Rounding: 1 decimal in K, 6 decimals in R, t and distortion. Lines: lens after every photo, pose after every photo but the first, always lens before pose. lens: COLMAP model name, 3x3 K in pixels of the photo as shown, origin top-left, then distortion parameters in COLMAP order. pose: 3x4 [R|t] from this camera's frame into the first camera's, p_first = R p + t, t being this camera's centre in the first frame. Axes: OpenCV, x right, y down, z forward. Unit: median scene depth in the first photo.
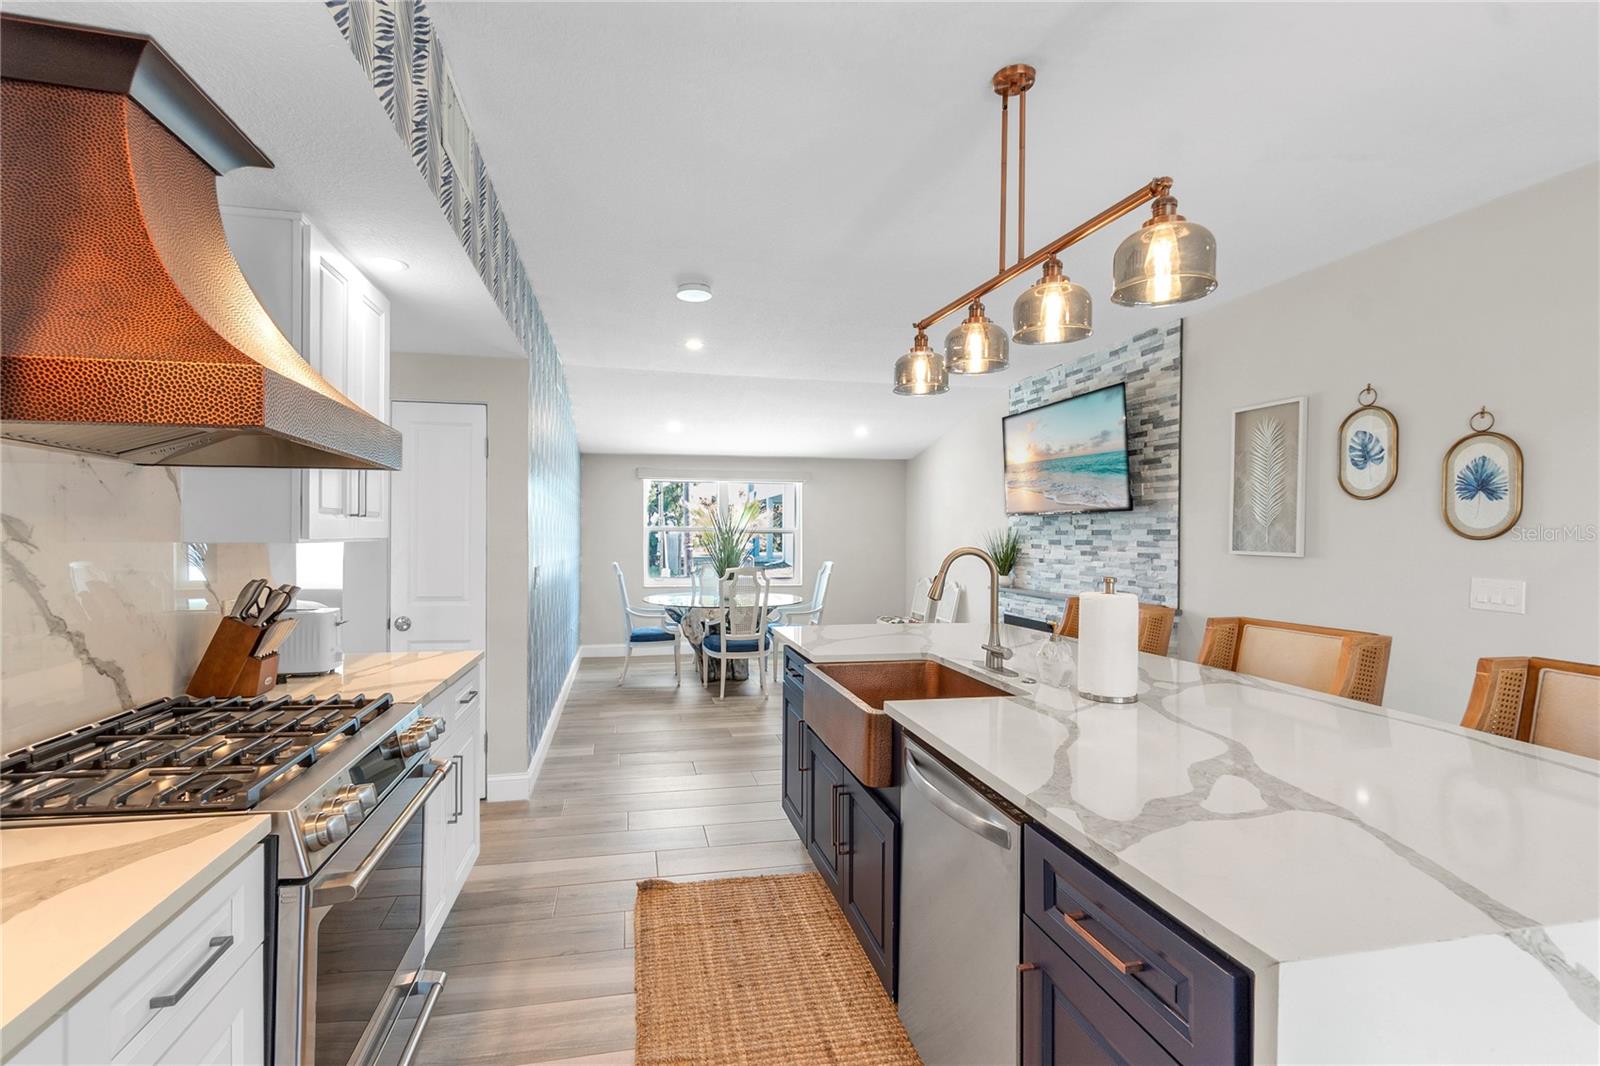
lens RADIAL K [[710.1, 0, 786.8], [0, 710.1, 525.6], [0, 0, 1]] dist [-0.003107, -0.000340]
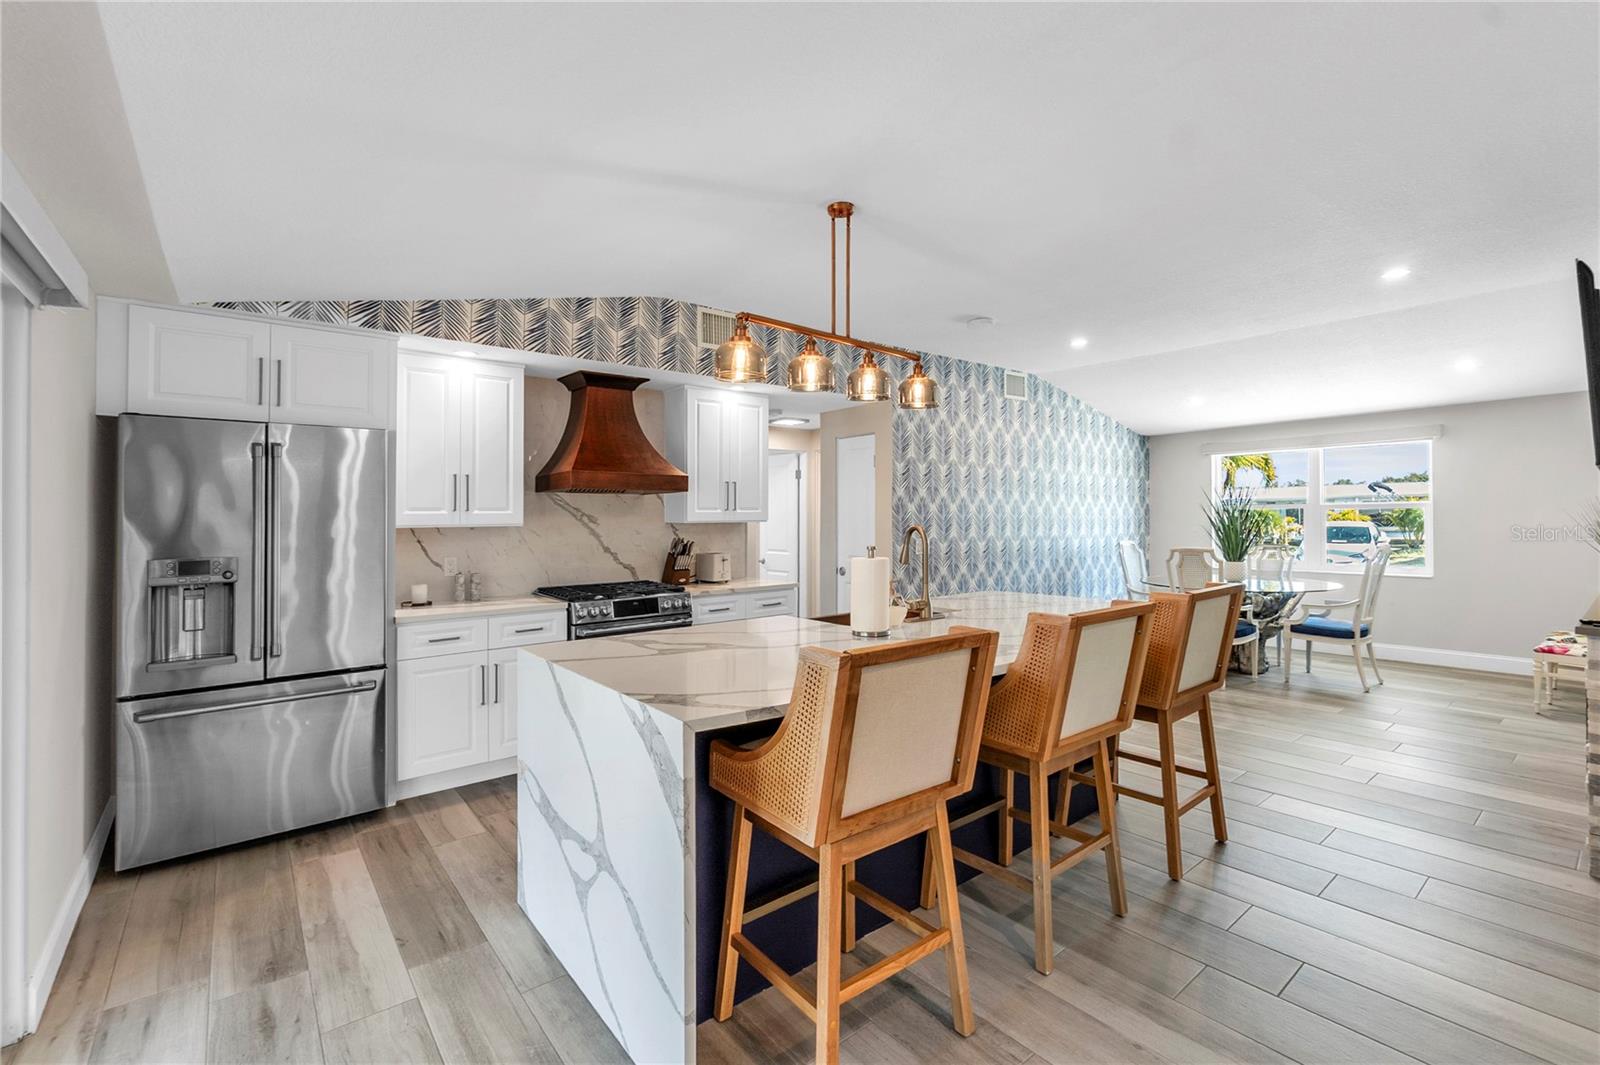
lens RADIAL K [[710.1, 0, 804.8], [0, 710.1, 480.0], [0, 0, 1]] dist [-0.003107, -0.000340]
pose [[0.463045, -0.057012, -0.884499, 0.581228], [0.024968, 0.998372, -0.051281, 0.004689], [0.885983, 0.001662, 0.463715, 0.088839]]
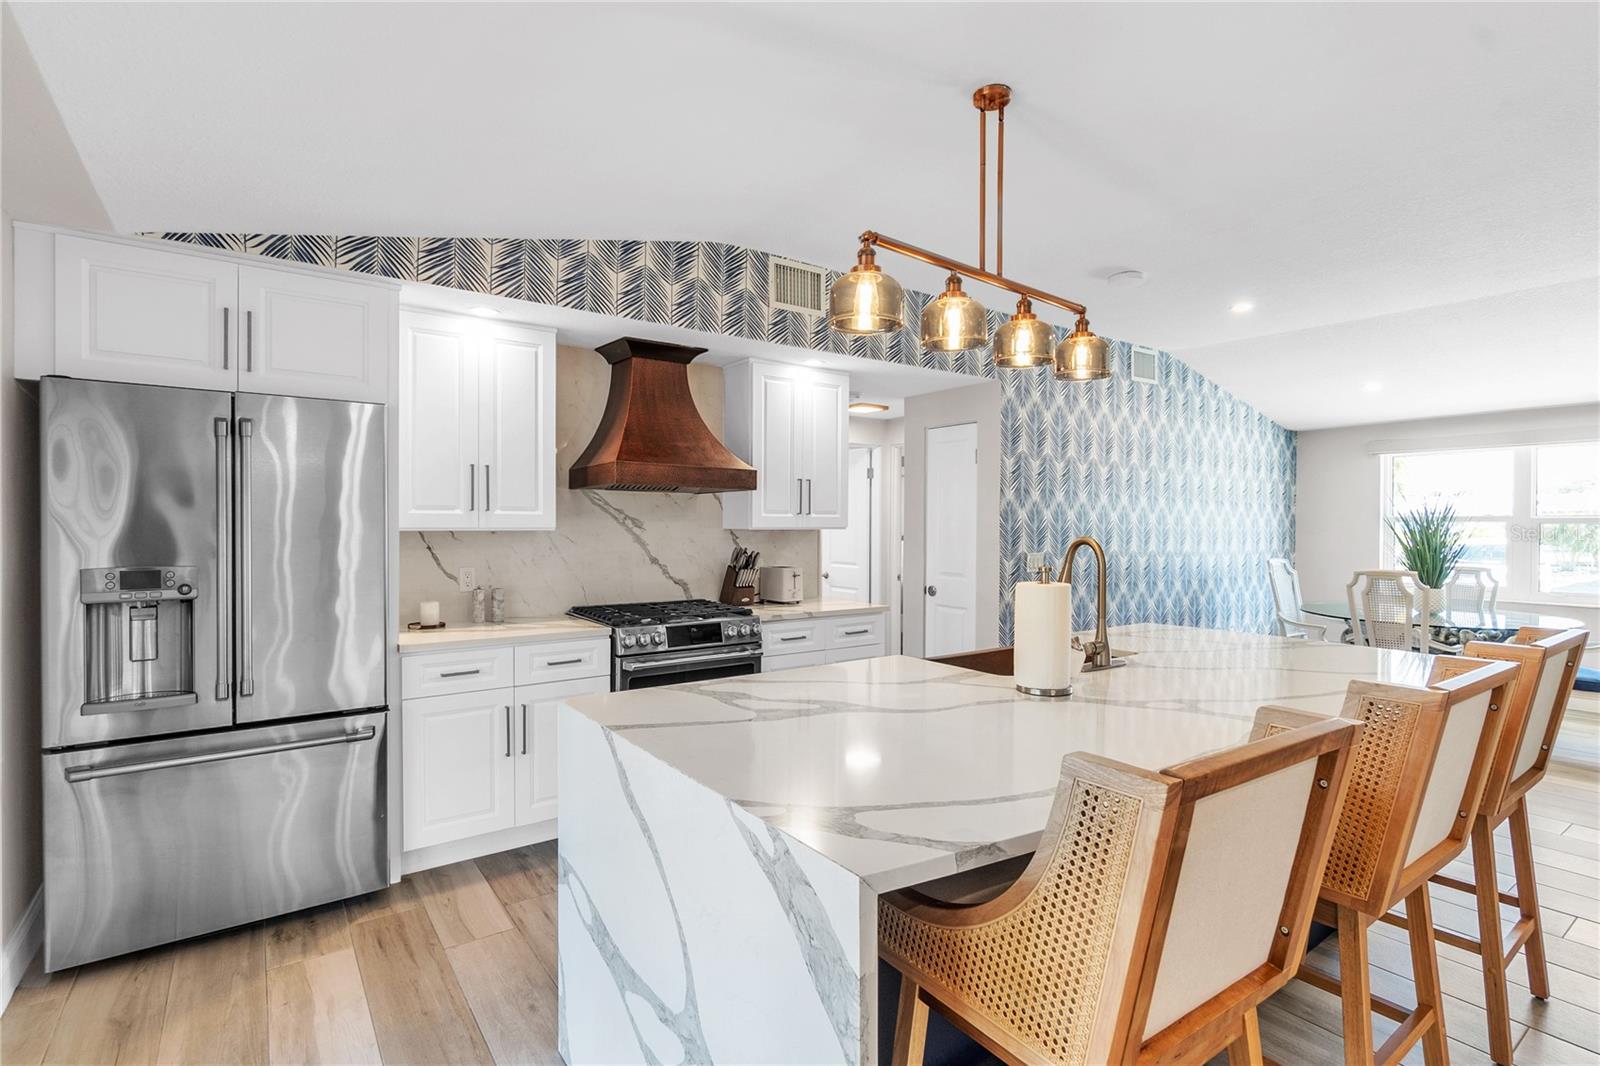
lens RADIAL K [[769.7, 0, 791.2], [0, 769.7, 511.9], [0, 0, 1]] dist [0.002731, -0.002628]
pose [[0.404106, -0.019472, -0.914505, 0.458081], [0.011669, 0.999802, -0.016131, 0.004285], [0.914638, -0.004153, 0.404253, 0.092076]]
